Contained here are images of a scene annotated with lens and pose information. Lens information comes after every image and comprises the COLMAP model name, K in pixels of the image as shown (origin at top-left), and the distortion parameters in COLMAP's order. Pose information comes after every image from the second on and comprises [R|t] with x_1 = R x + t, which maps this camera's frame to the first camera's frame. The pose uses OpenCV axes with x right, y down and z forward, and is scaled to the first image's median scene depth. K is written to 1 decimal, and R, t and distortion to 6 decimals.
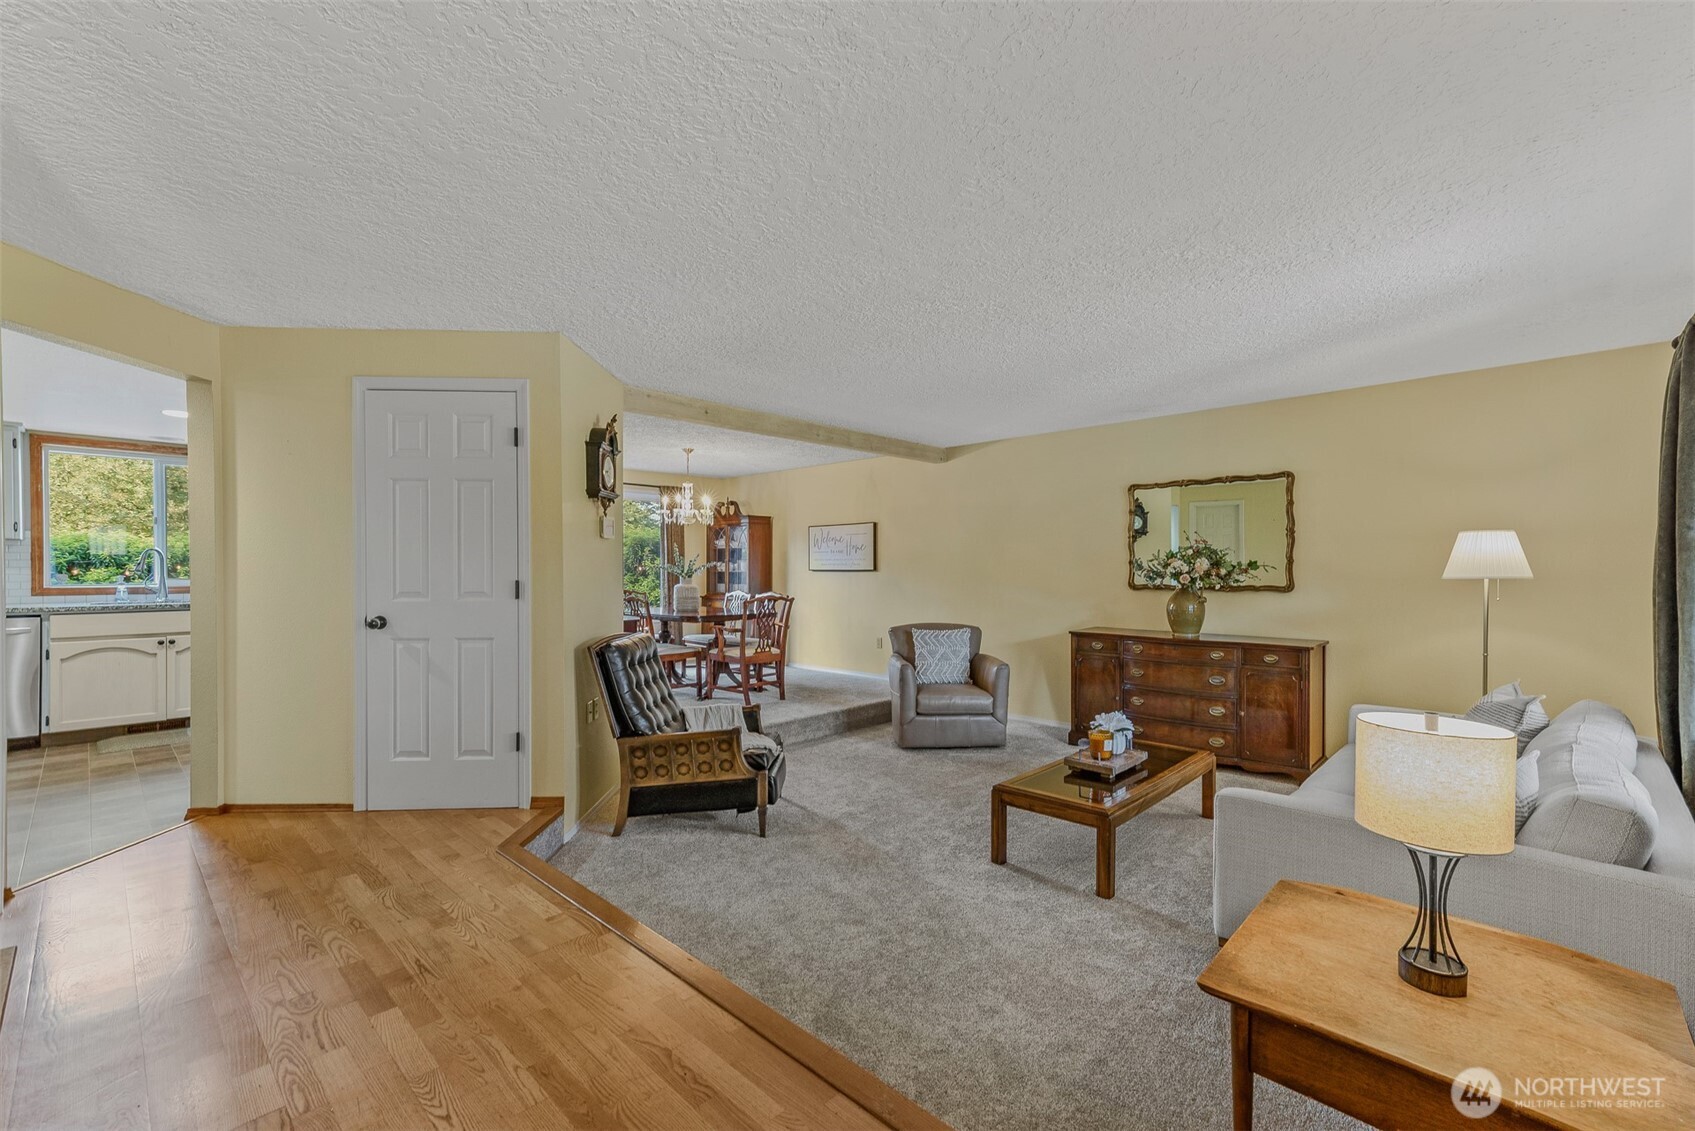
lens RADIAL K [[733.5, 0, 850.9], [0, 733.5, 567.2], [0, 0, 1]] dist [0.001445, 0.000197]
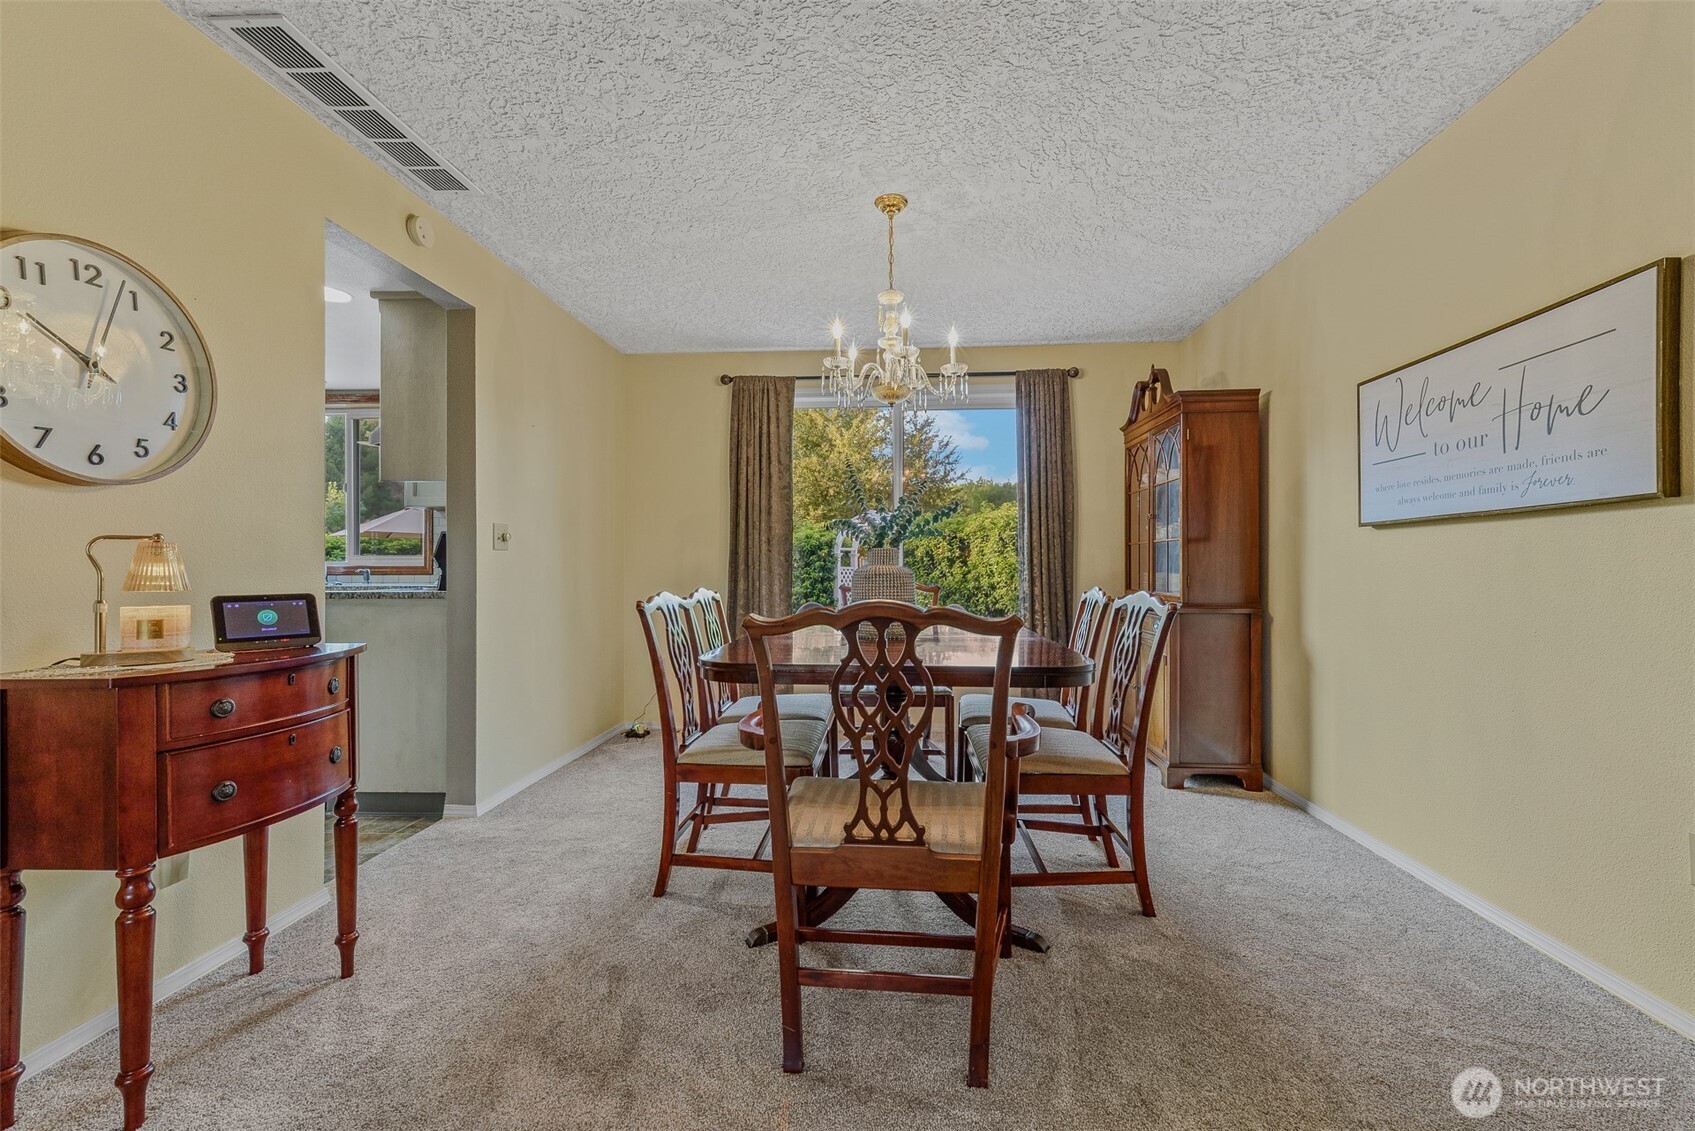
lens RADIAL K [[733.5, 0, 845.4], [0, 733.5, 570.8], [0, 0, 1]] dist [0.001445, 0.000197]
pose [[0.642777, -0.007850, -0.766013, 0.038690], [0.001118, 0.999956, -0.009309, 0.024033], [0.766052, 0.005127, 0.642758, 0.658213]]
